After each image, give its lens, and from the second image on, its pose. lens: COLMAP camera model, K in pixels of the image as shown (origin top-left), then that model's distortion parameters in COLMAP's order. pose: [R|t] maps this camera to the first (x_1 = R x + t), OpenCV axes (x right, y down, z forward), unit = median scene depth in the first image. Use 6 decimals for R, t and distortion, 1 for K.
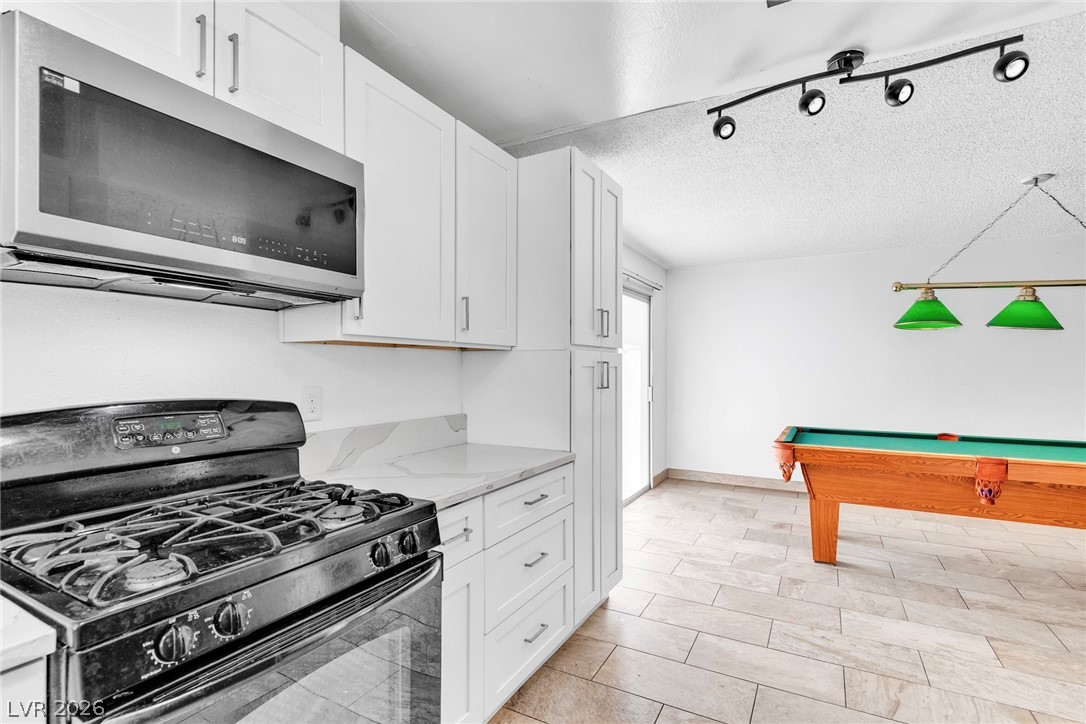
lens RADIAL K [[515.4, 0, 548.7], [0, 515.4, 360.3], [0, 0, 1]] dist [0.009632, -0.007819]
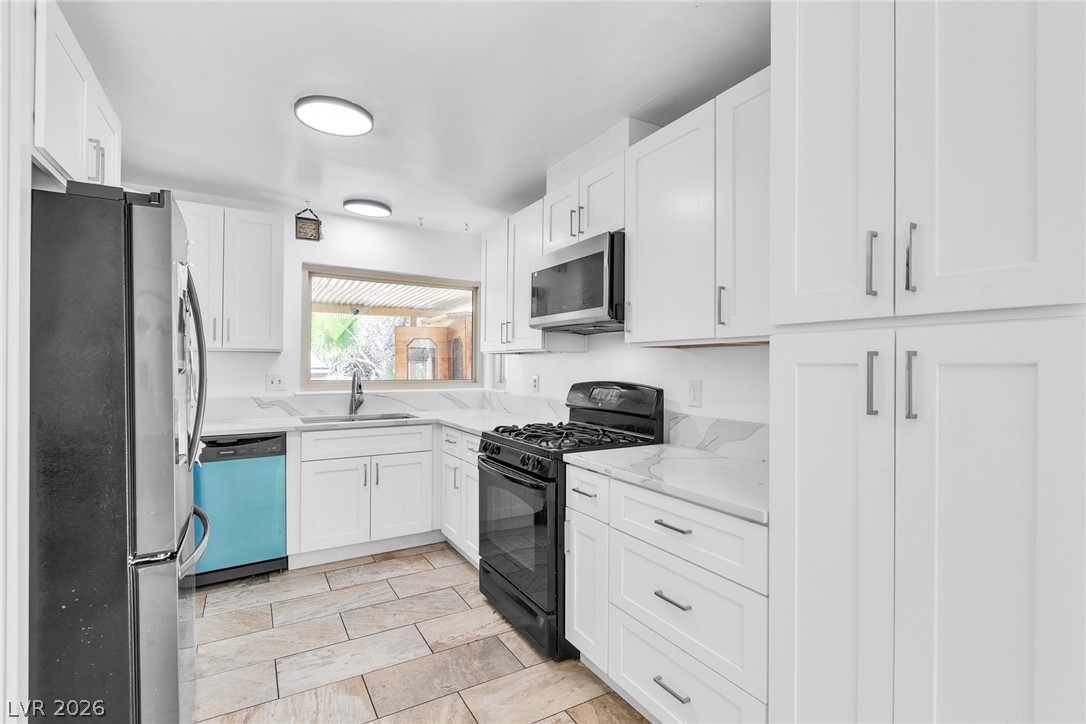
lens RADIAL K [[515.4, 0, 550.1], [0, 515.4, 361.8], [0, 0, 1]] dist [0.009632, -0.007819]
pose [[-0.533239, -0.007309, -0.845933, 0.920086], [0.001006, 0.999956, -0.009274, 0.016032], [0.845964, -0.005796, -0.533208, 1.507625]]
